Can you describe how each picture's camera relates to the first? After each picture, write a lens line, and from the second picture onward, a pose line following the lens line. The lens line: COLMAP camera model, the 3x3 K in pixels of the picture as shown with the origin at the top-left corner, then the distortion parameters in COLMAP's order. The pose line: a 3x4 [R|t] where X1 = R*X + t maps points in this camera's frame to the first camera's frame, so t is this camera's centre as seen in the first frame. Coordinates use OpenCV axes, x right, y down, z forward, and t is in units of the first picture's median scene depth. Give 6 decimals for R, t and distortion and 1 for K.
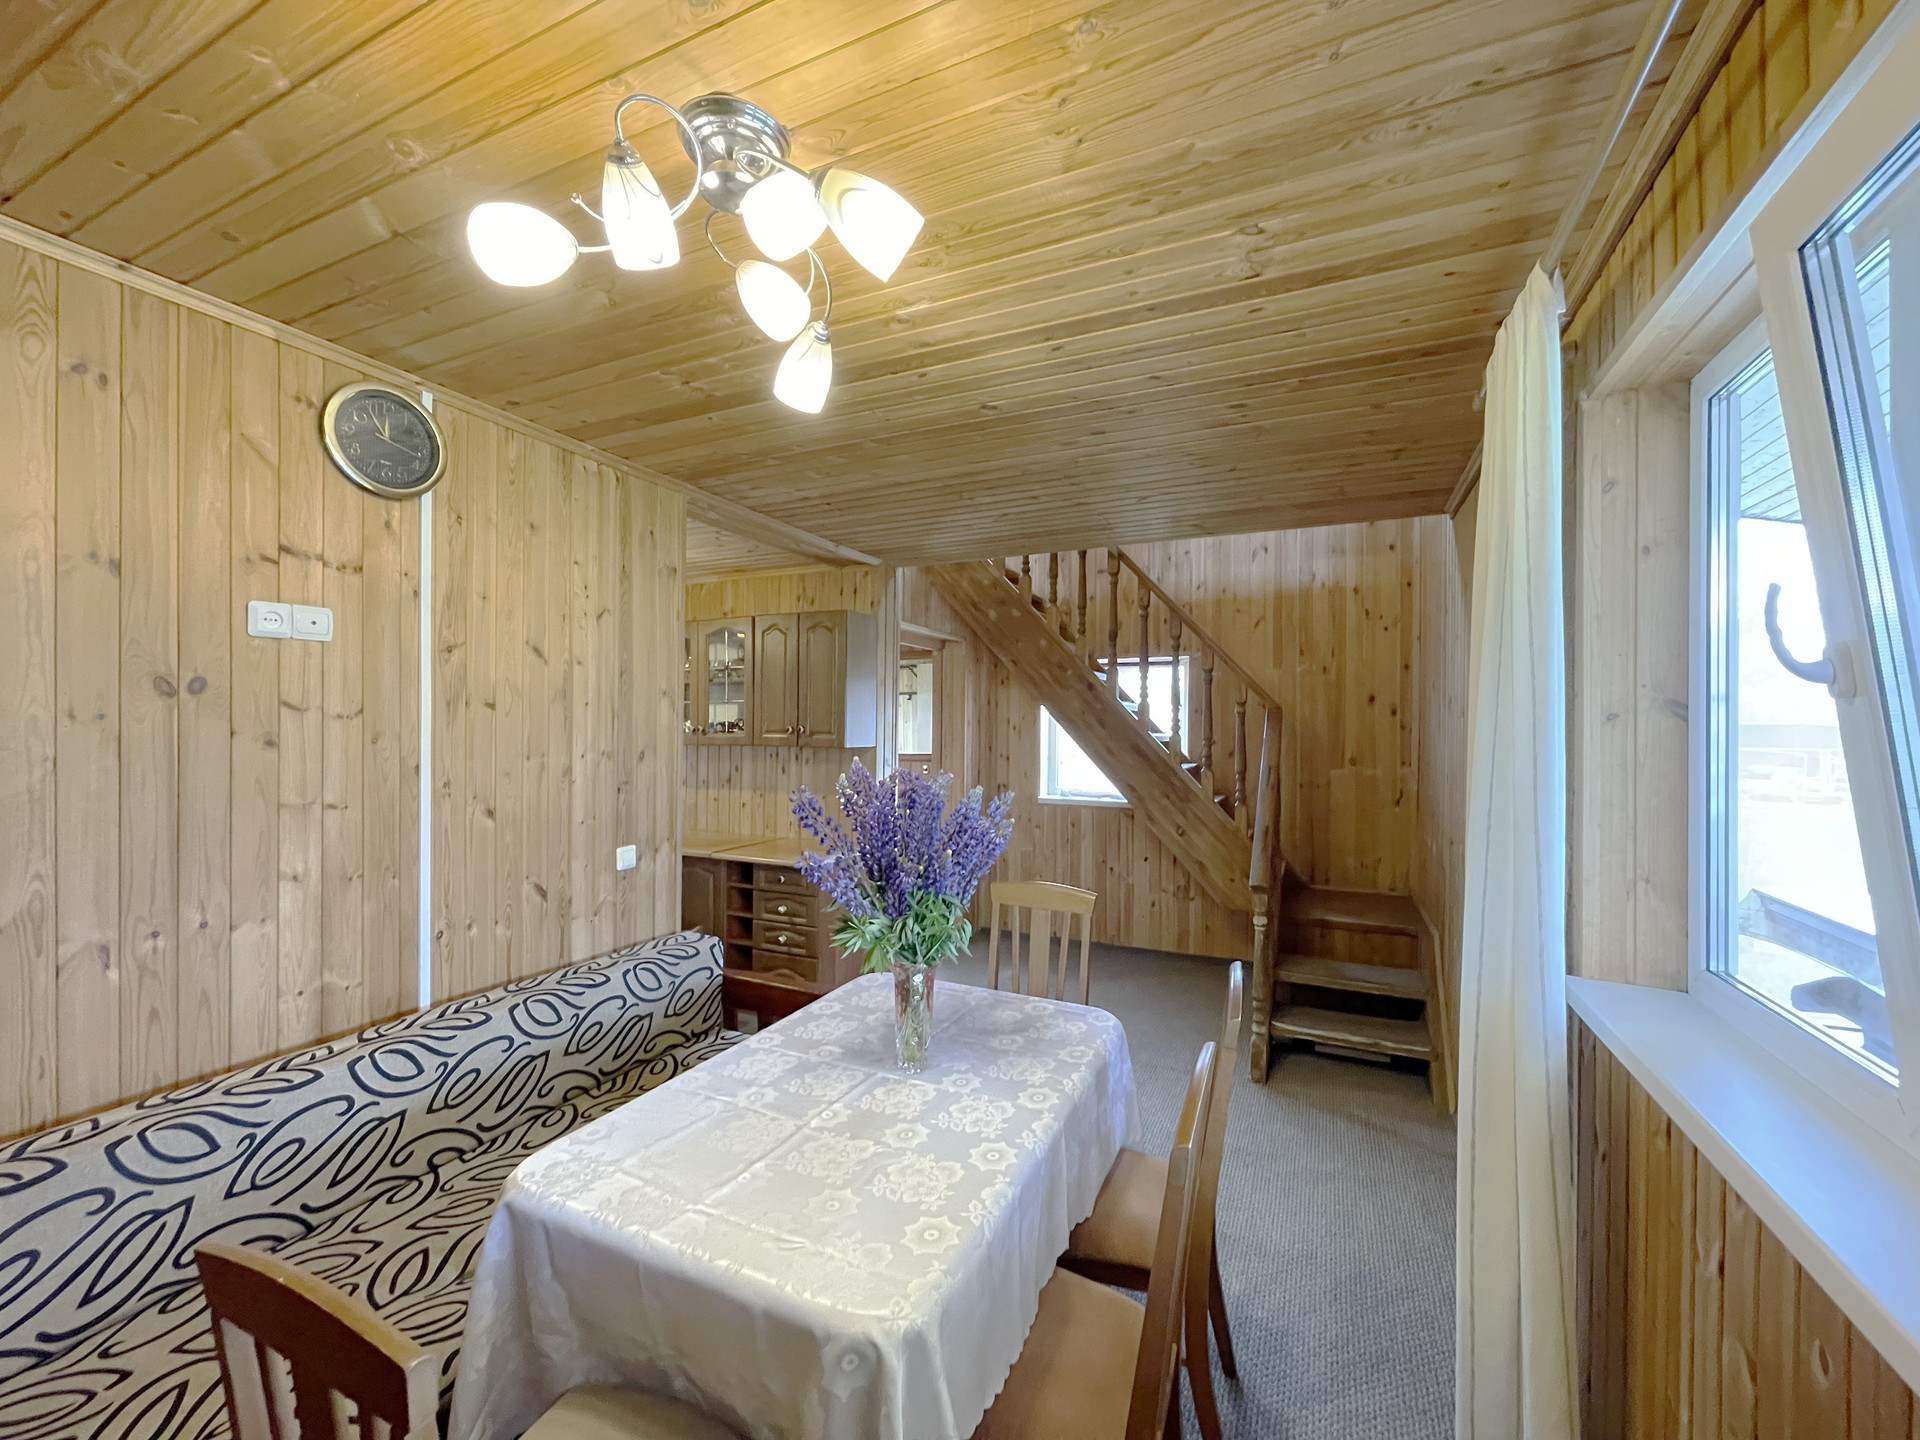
lens RADIAL K [[772.4, 0, 959.6], [0, 772.4, 725.0], [0, 0, 1]] dist [-0.002581, -0.000240]
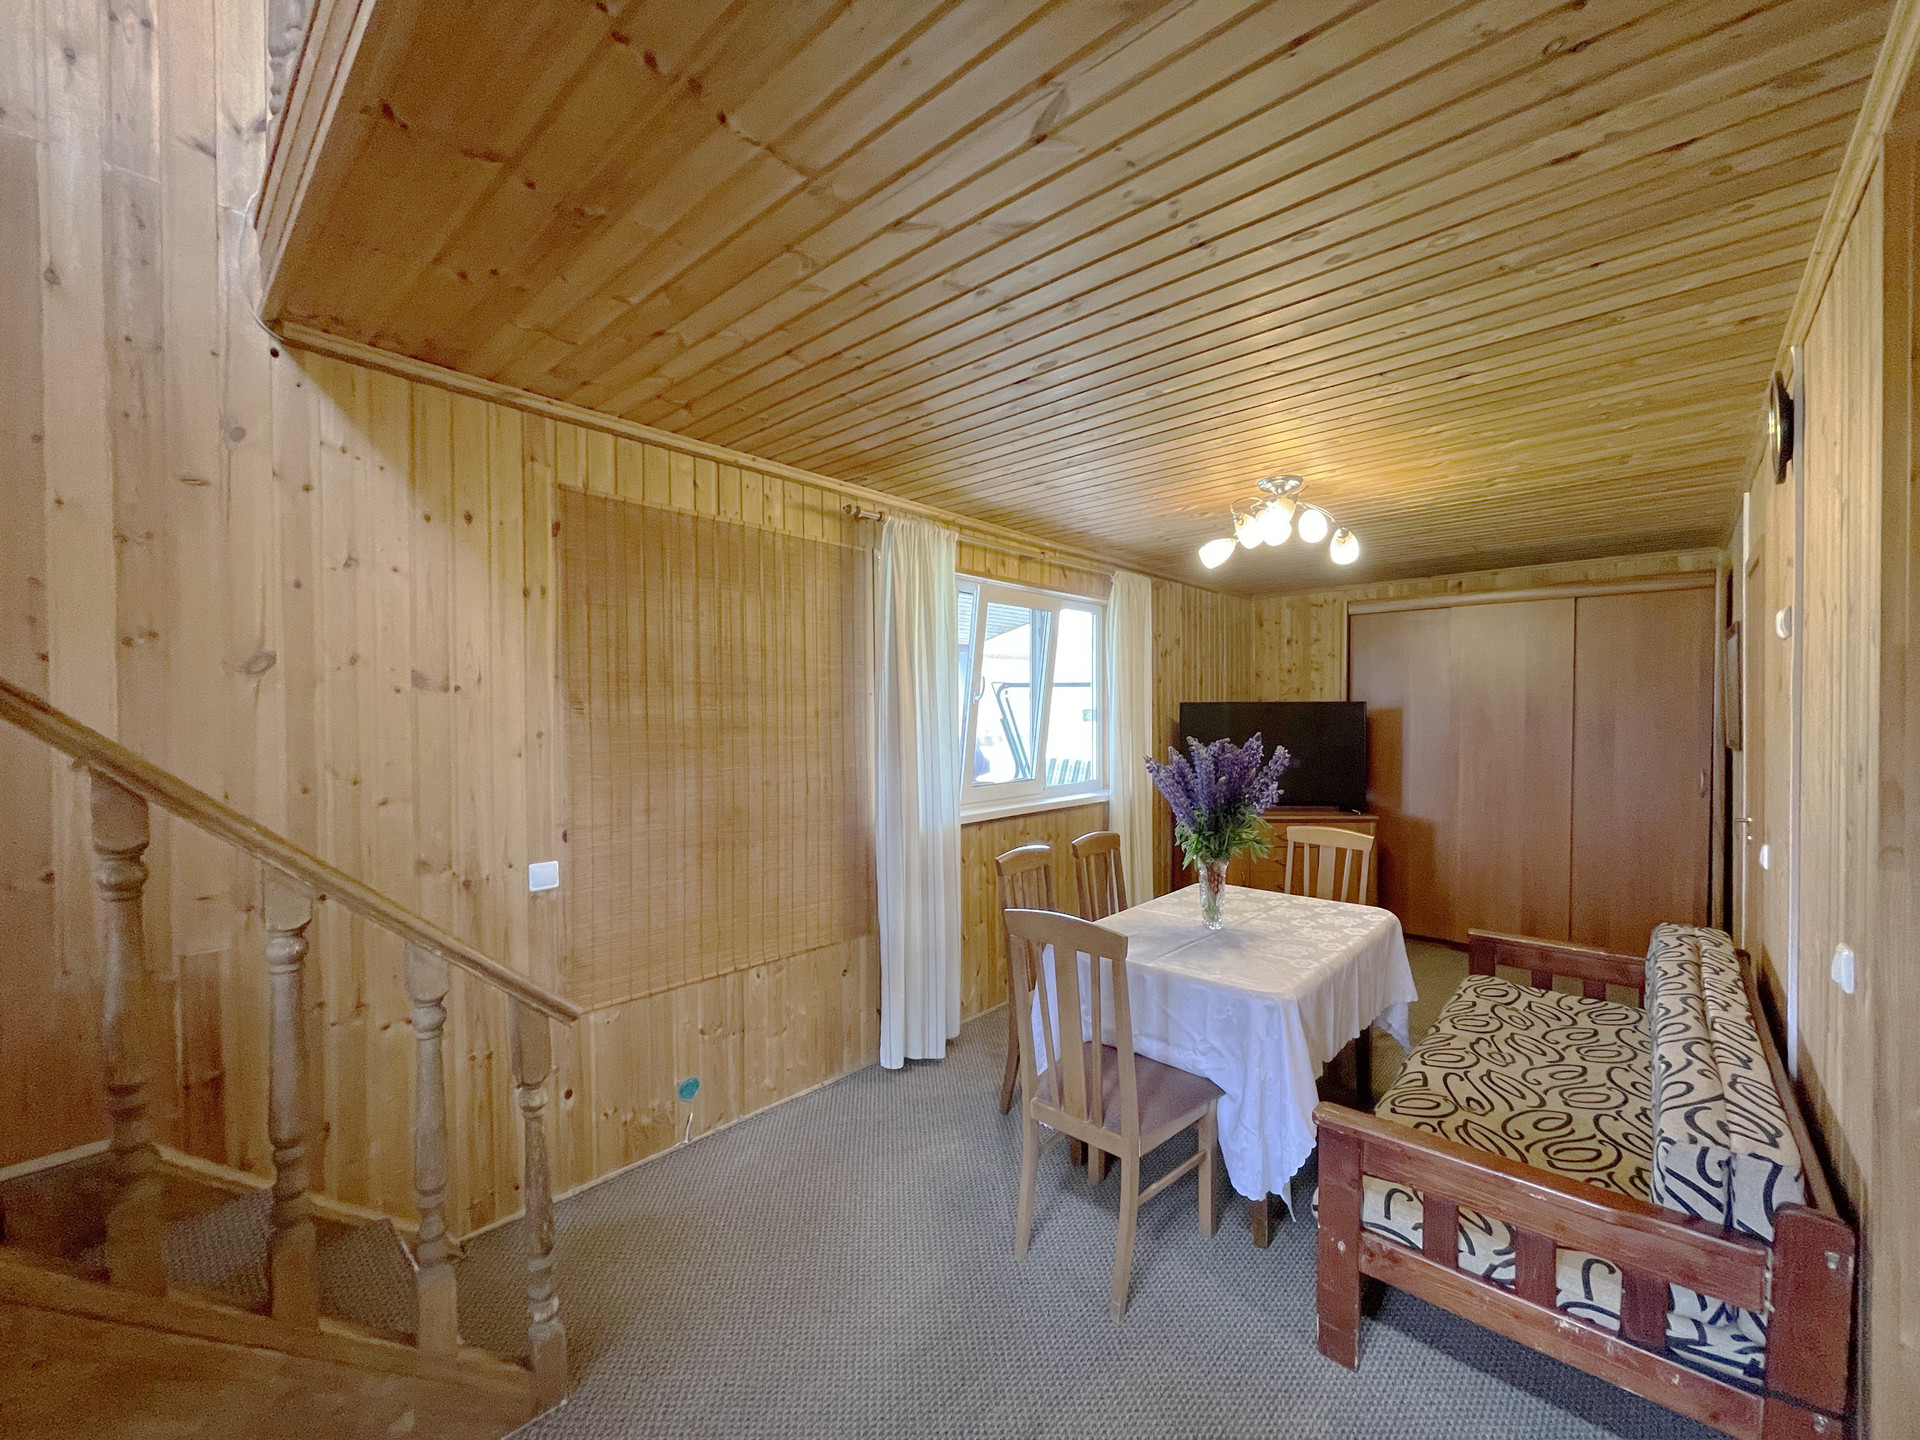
lens RADIAL K [[772.4, 0, 959.6], [0, 772.4, 725.0], [0, 0, 1]] dist [-0.002581, -0.000240]
pose [[-0.956033, -0.010847, 0.293060, -0.009844], [-0.005958, 0.999828, 0.017569, 0.002854], [-0.293200, 0.015050, -0.955933, 1.026502]]
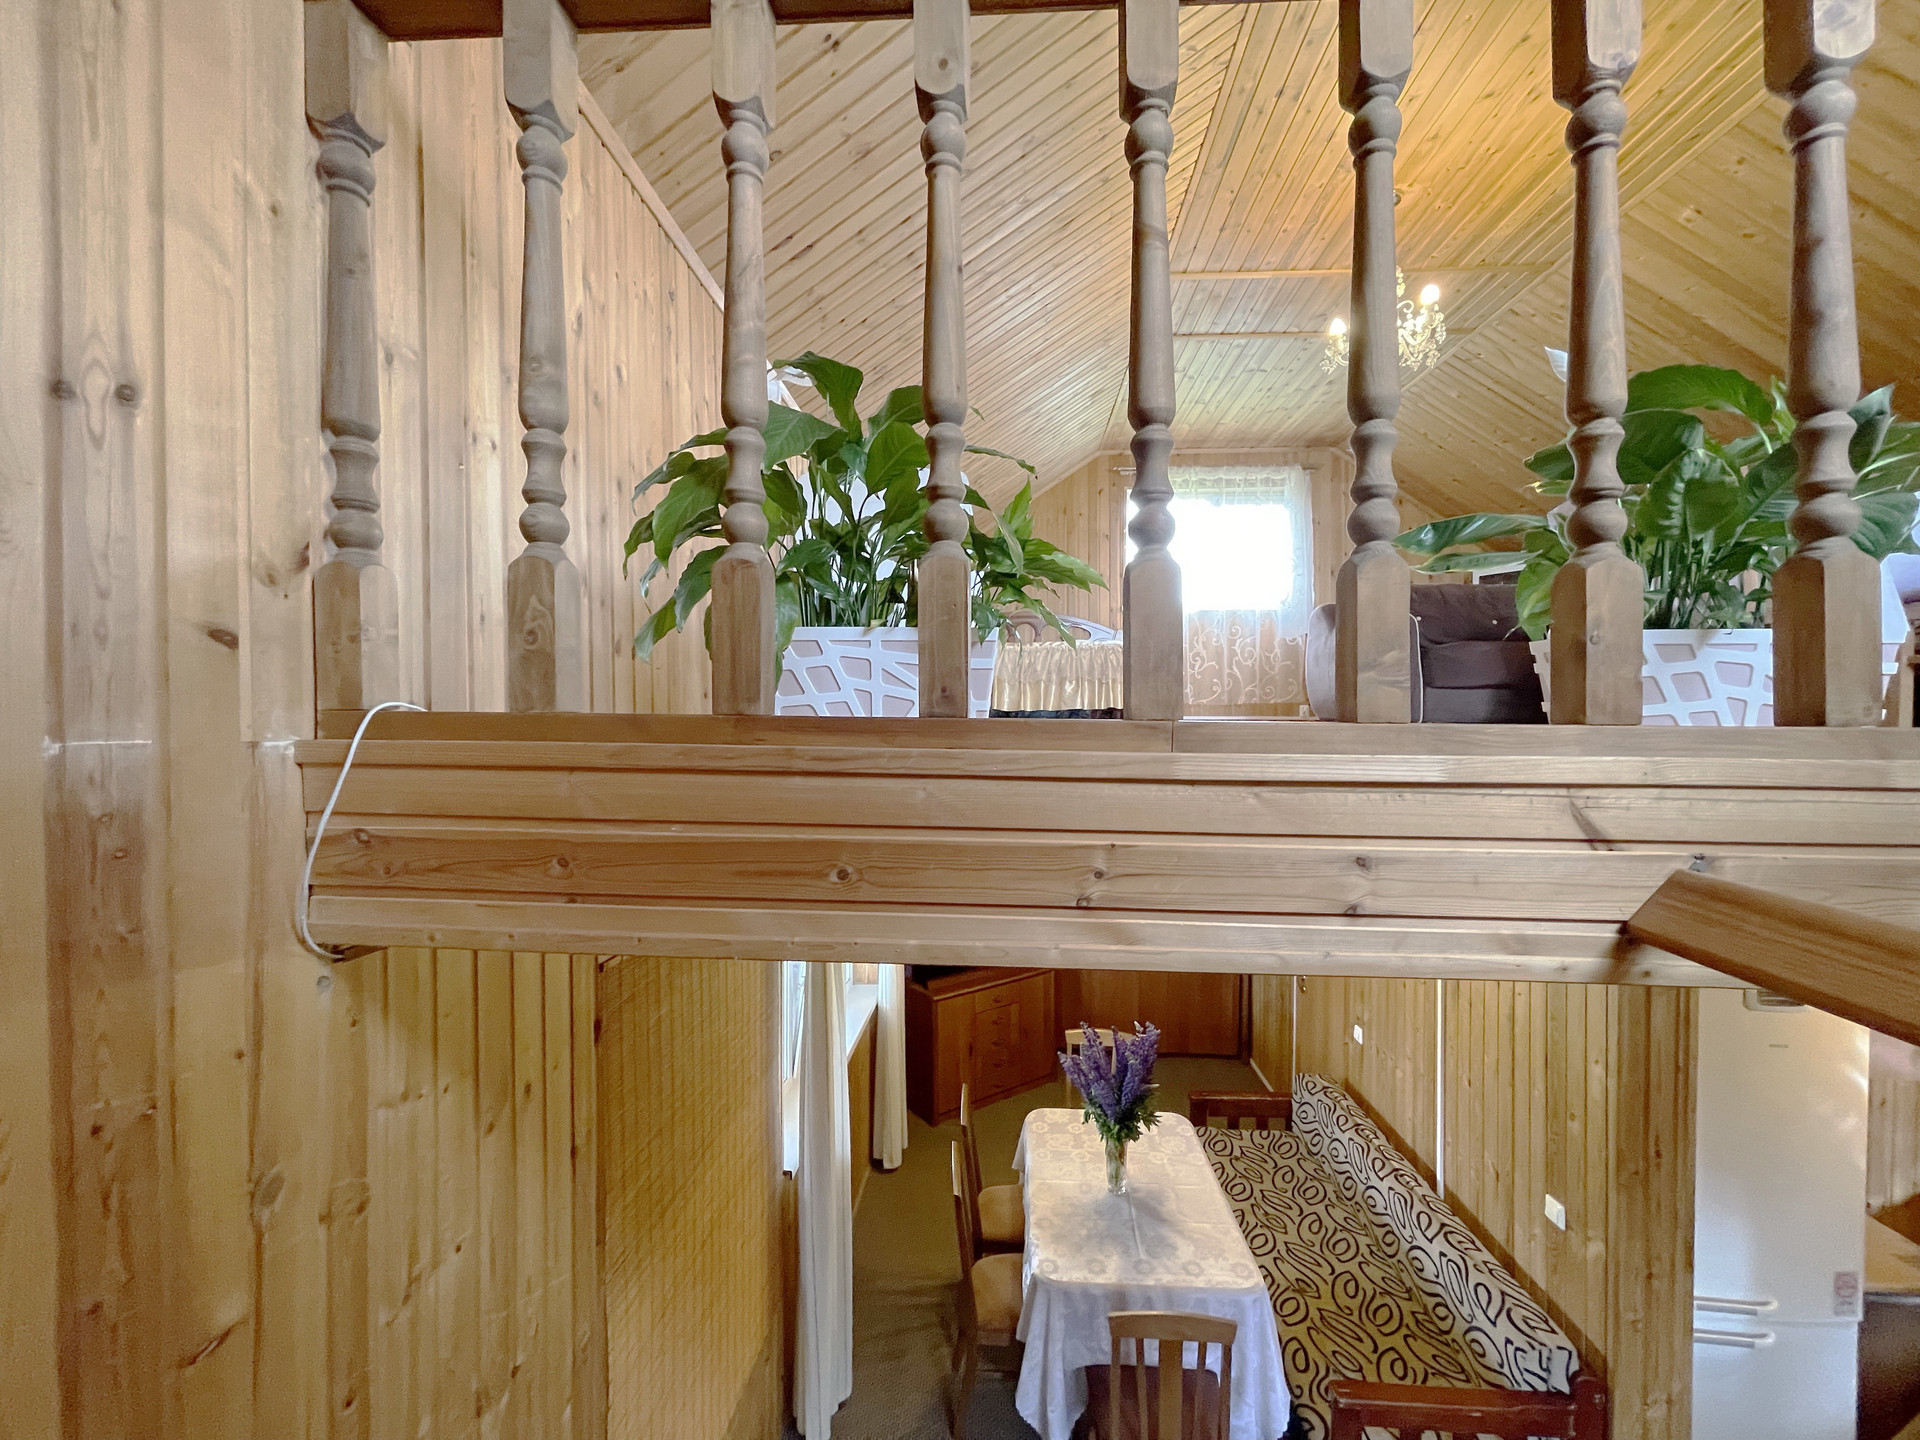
lens RADIAL K [[779.4, 0, 956.3], [0, 779.4, 725.8], [0, 0, 1]] dist [0.002467, 0.000040]
pose [[-0.930167, -0.007131, -0.367069, 0.386698], [-0.012248, 0.999858, 0.011613, -0.270107], [0.366933, 0.015297, -0.930121, 1.004075]]
